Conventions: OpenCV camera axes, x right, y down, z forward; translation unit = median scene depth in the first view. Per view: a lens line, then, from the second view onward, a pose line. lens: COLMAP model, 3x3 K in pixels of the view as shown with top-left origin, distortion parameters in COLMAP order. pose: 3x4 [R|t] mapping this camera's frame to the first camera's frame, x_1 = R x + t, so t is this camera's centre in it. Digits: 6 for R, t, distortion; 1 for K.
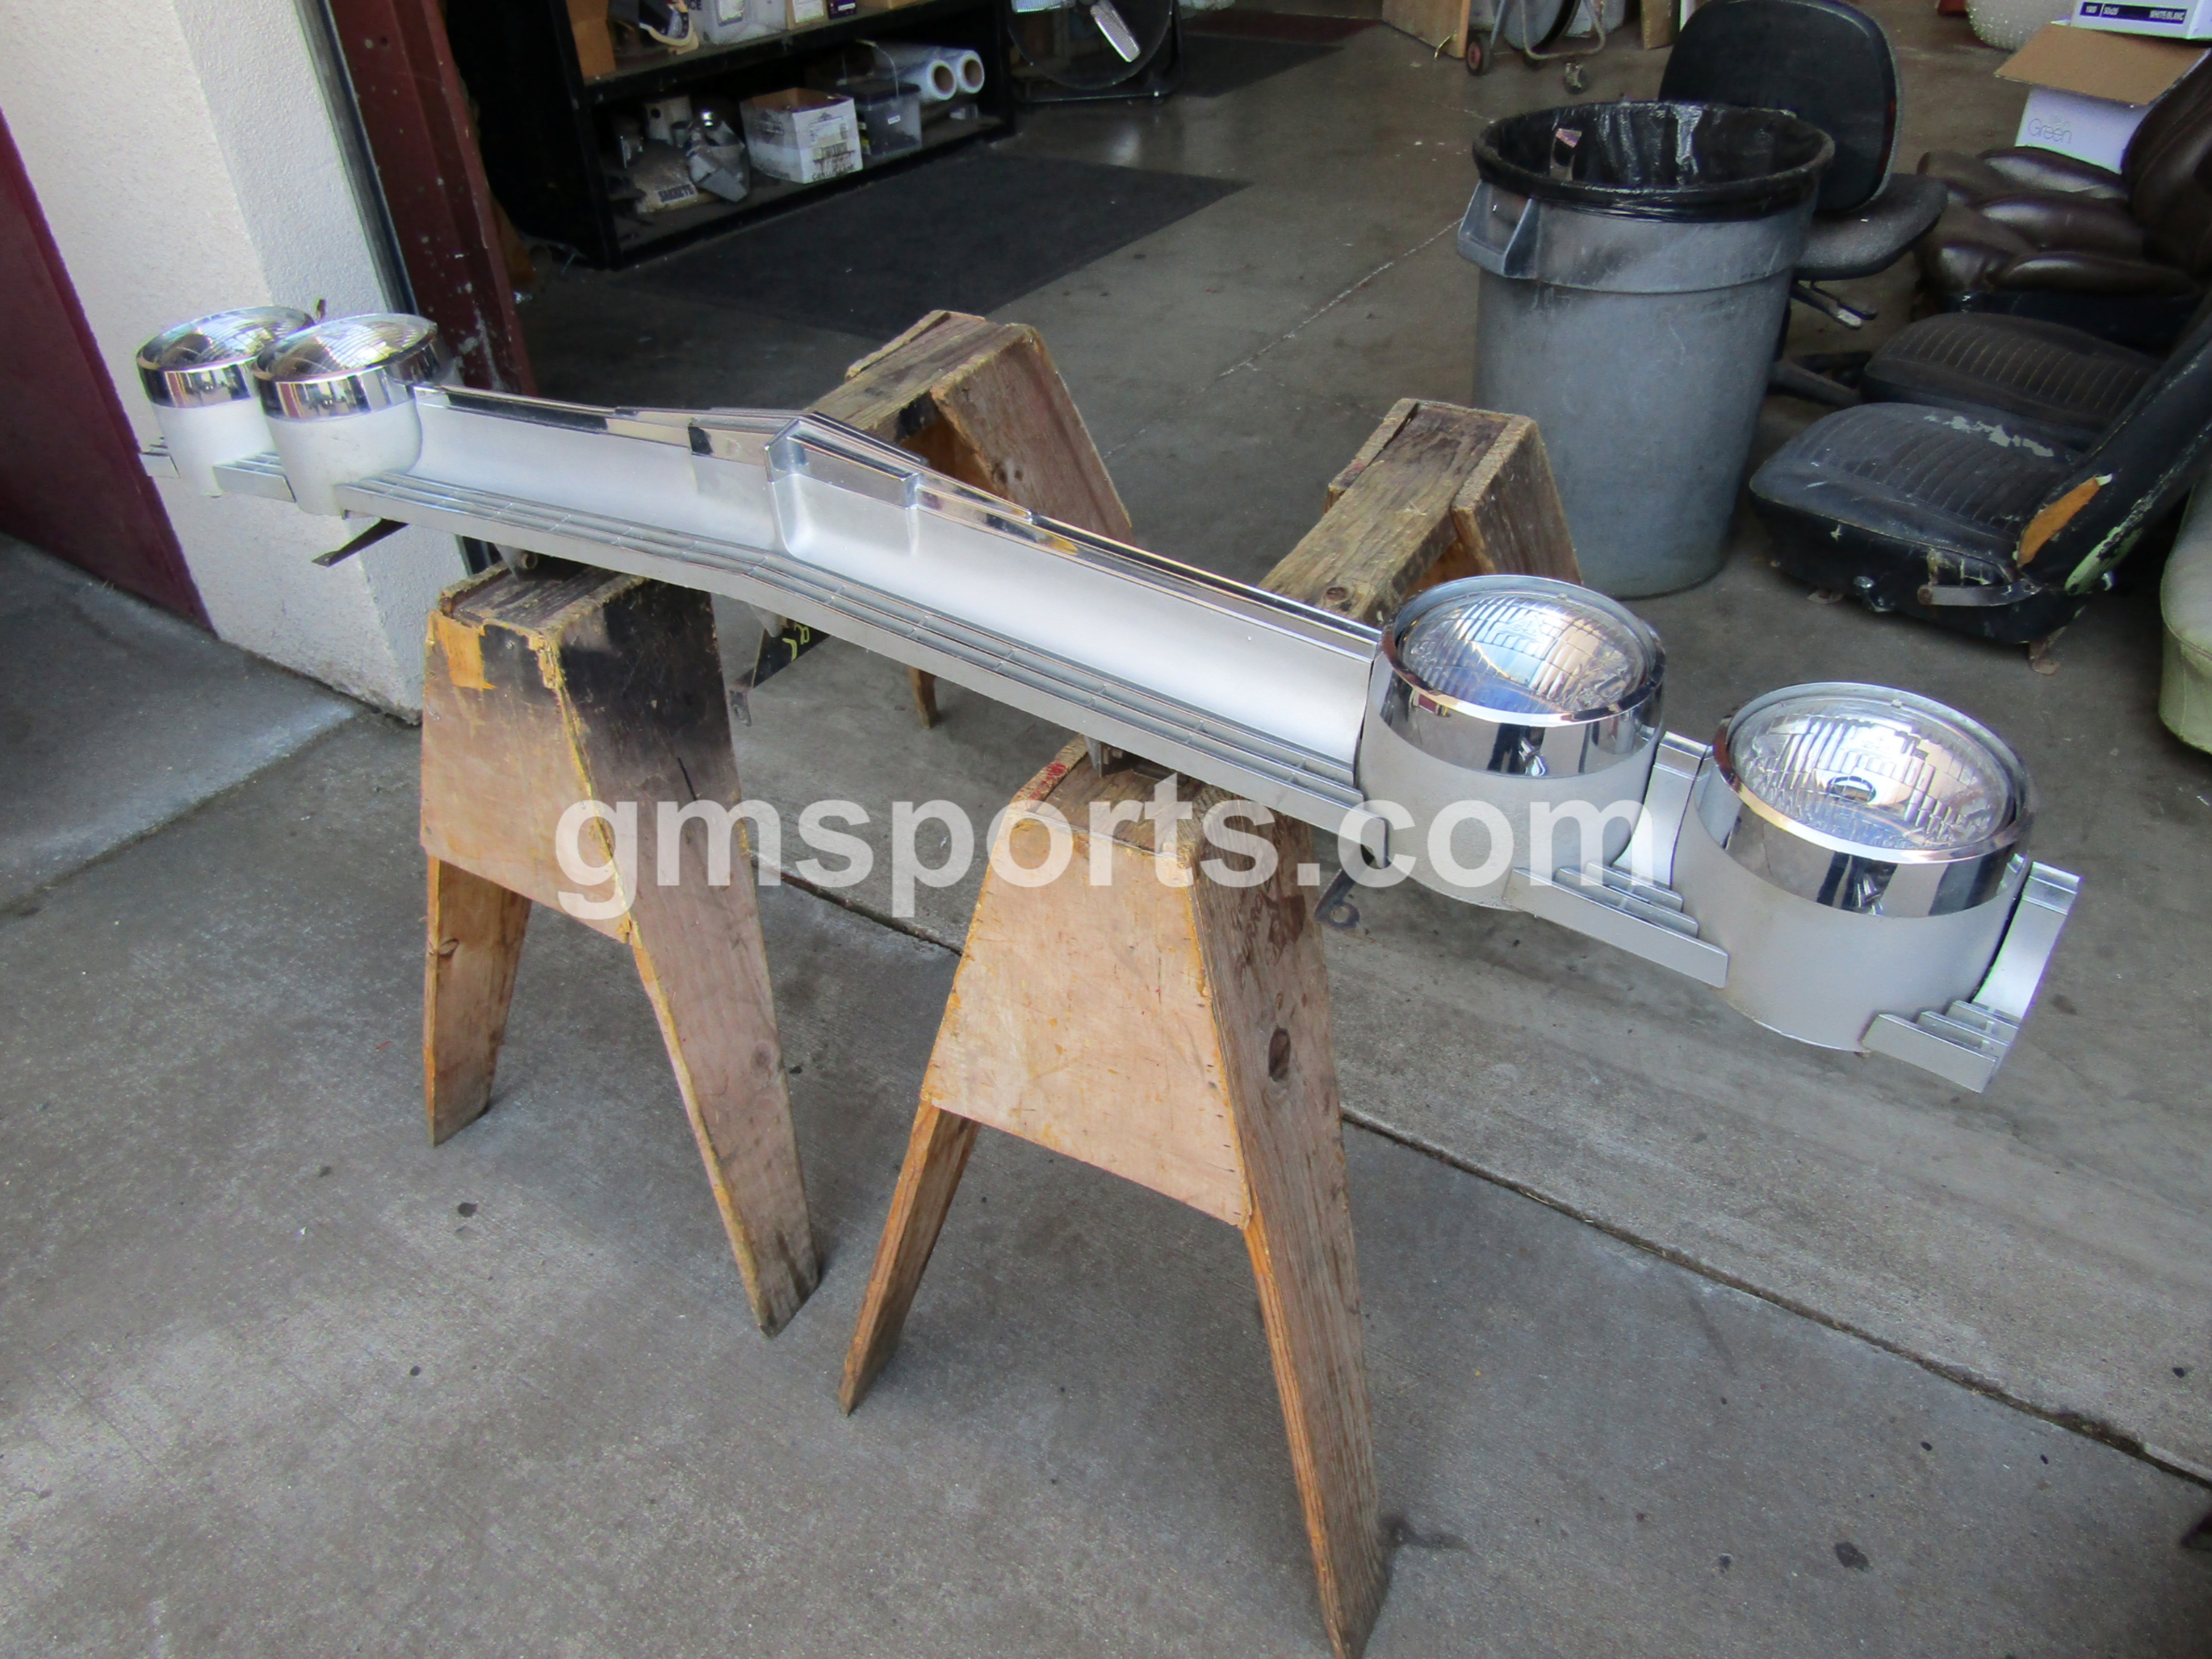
lens RADIAL K [[1569.8, 0, 1106.0], [0, 1569.8, 842.0], [0, 0, 1]] dist [-0.010339, -0.000057]
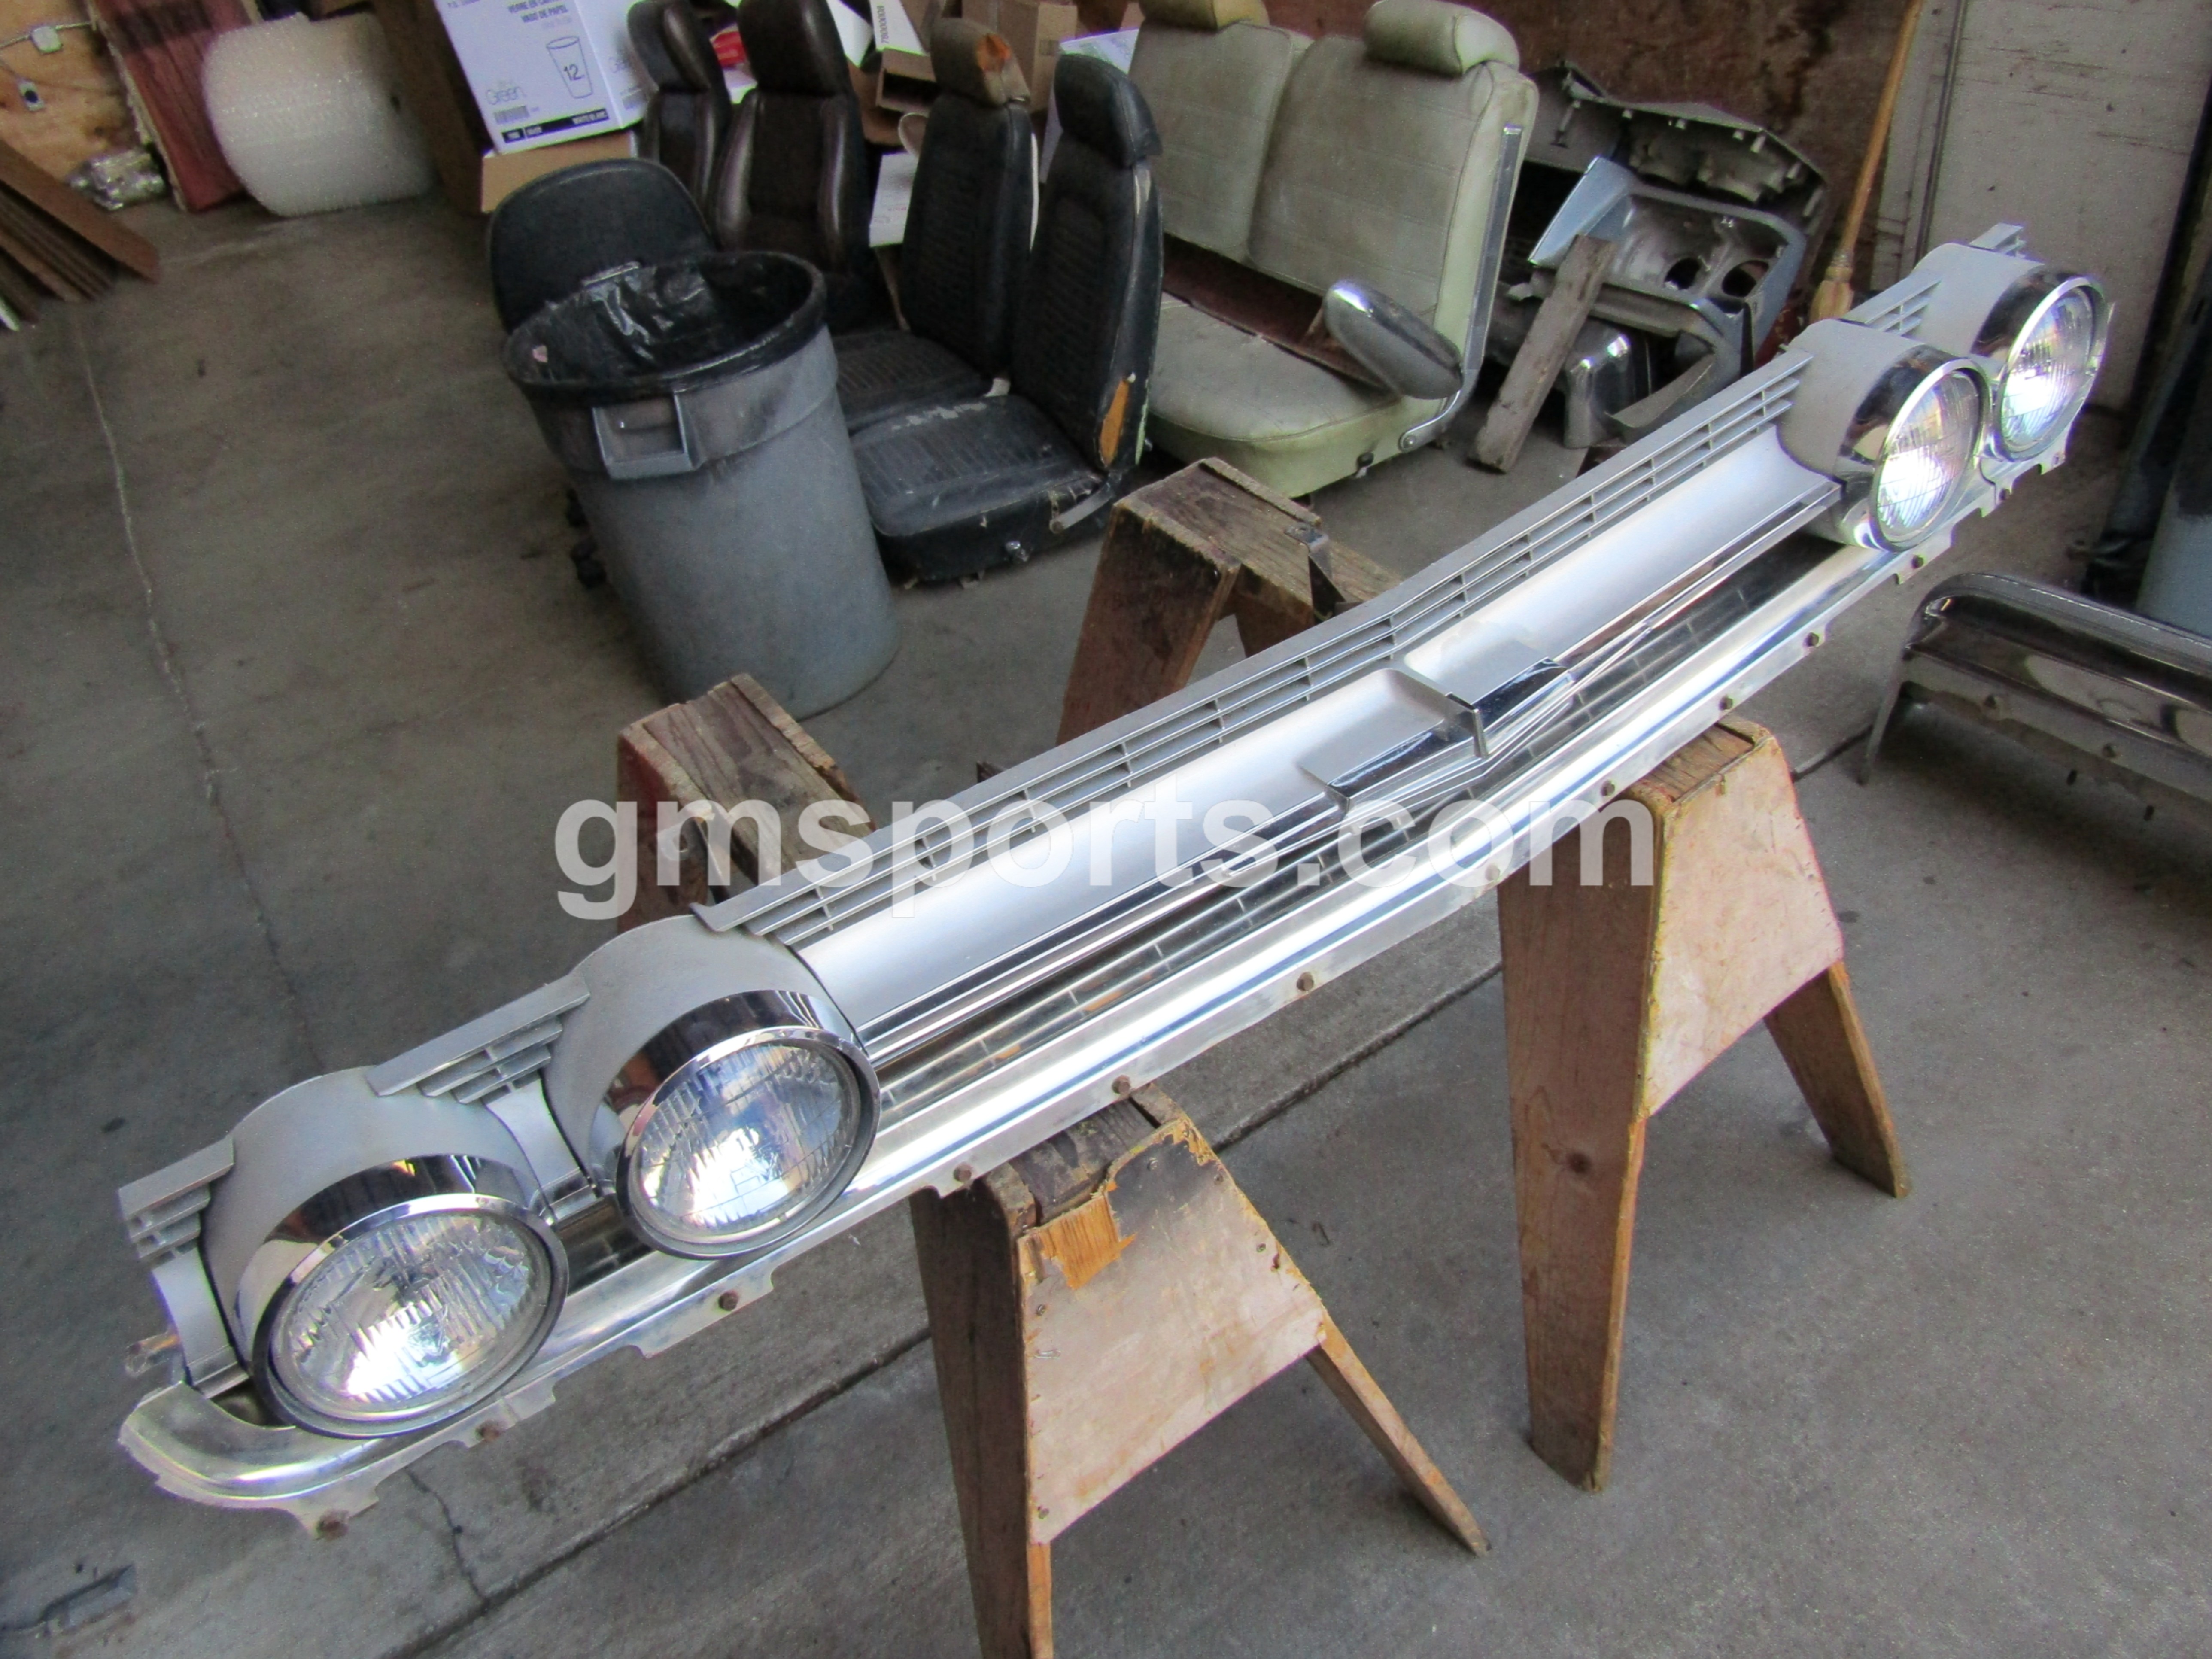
lens RADIAL K [[1569.8, 0, 1116.6], [0, 1569.8, 829.1], [0, 0, 1]] dist [-0.010339, -0.000057]
pose [[0.399433, -0.591999, 0.699993, -0.670689], [0.653852, 0.719167, 0.235111, -0.351929], [-0.642597, 0.363781, 0.674339, 0.311842]]
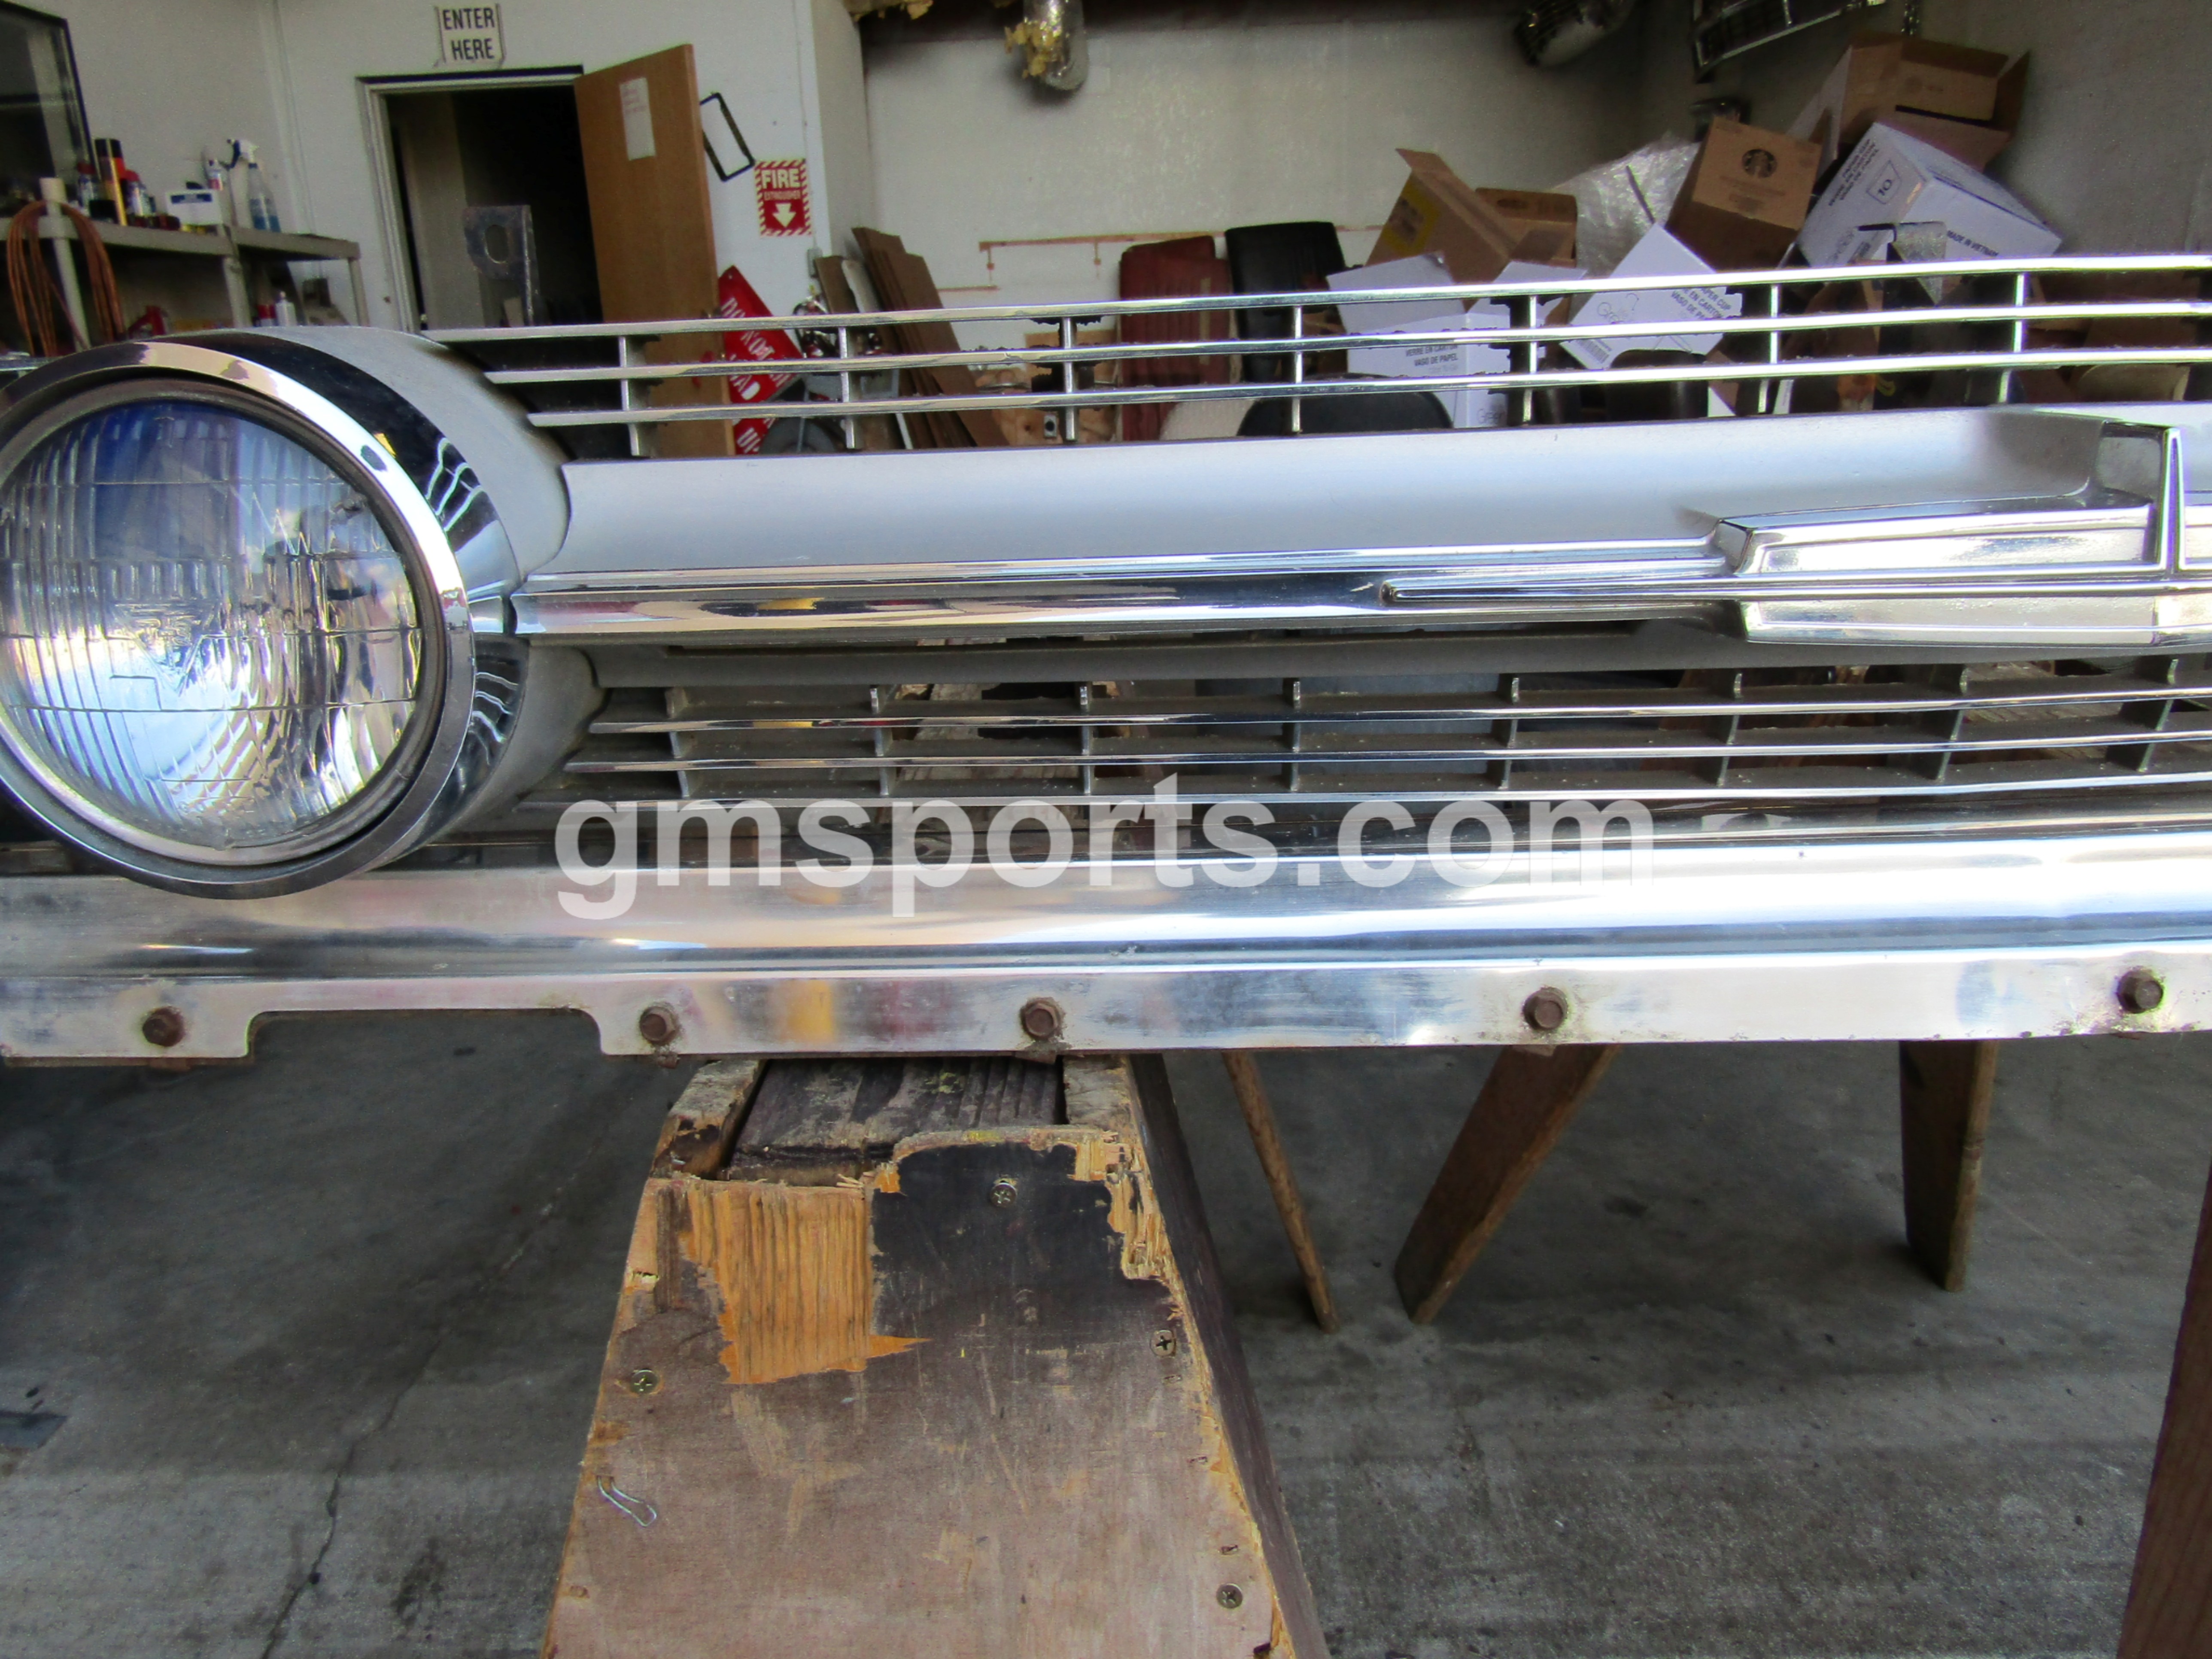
lens RADIAL K [[1569.8, 0, 1113.8], [0, 1569.8, 837.7], [0, 0, 1]] dist [-0.010339, -0.000057]
pose [[0.844355, -0.152008, 0.513769, -0.412642], [0.322806, 0.909659, -0.261376, -0.074903], [-0.427623, 0.386542, 0.817144, 0.528067]]
